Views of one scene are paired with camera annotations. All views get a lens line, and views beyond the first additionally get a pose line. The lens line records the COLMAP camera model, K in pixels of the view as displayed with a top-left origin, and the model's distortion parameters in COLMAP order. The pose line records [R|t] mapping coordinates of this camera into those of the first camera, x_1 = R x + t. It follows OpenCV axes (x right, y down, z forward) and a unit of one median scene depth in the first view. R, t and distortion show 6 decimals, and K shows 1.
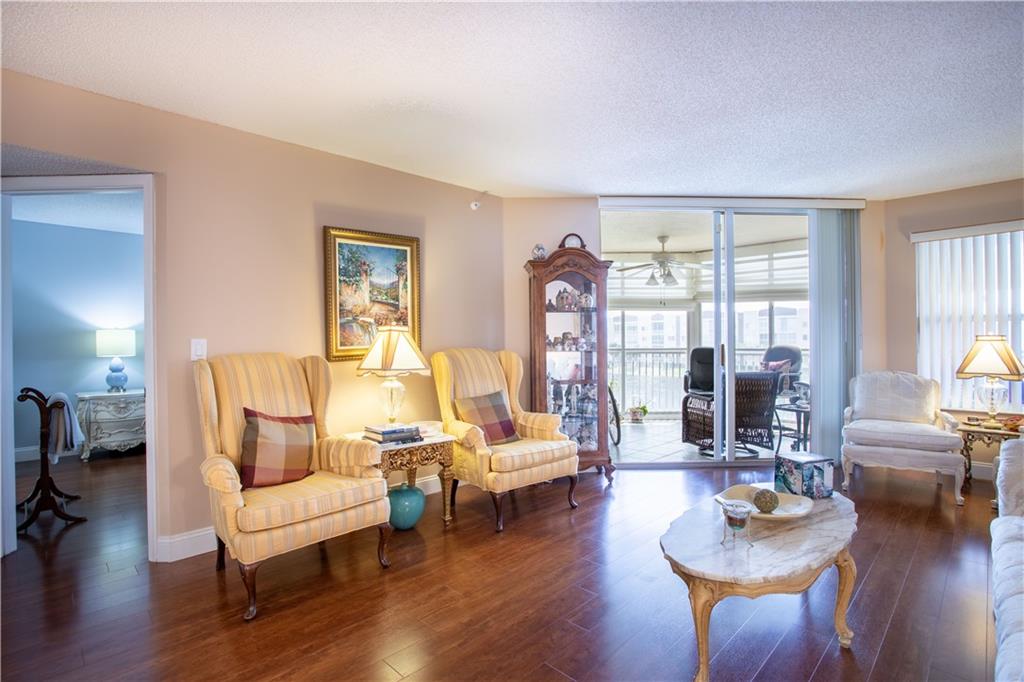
lens RADIAL K [[497.4, 0, 512.9], [0, 497.4, 339.3], [0, 0, 1]] dist [-0.030171, -0.000233]
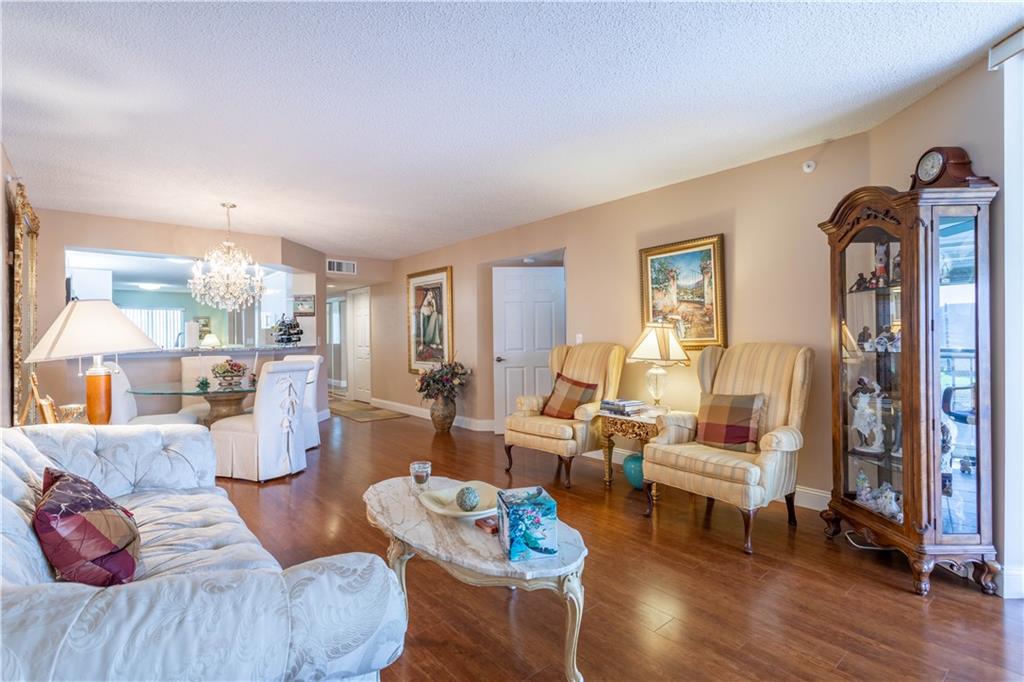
lens RADIAL K [[492.3, 0, 511.2], [0, 492.3, 338.1], [0, 0, 1]] dist [0.000115, 0.001327]
pose [[-0.067532, 0.009882, -0.997668, 0.923615], [0.007952, 0.999925, 0.009366, -0.003345], [0.997685, -0.007301, -0.067606, 0.692951]]
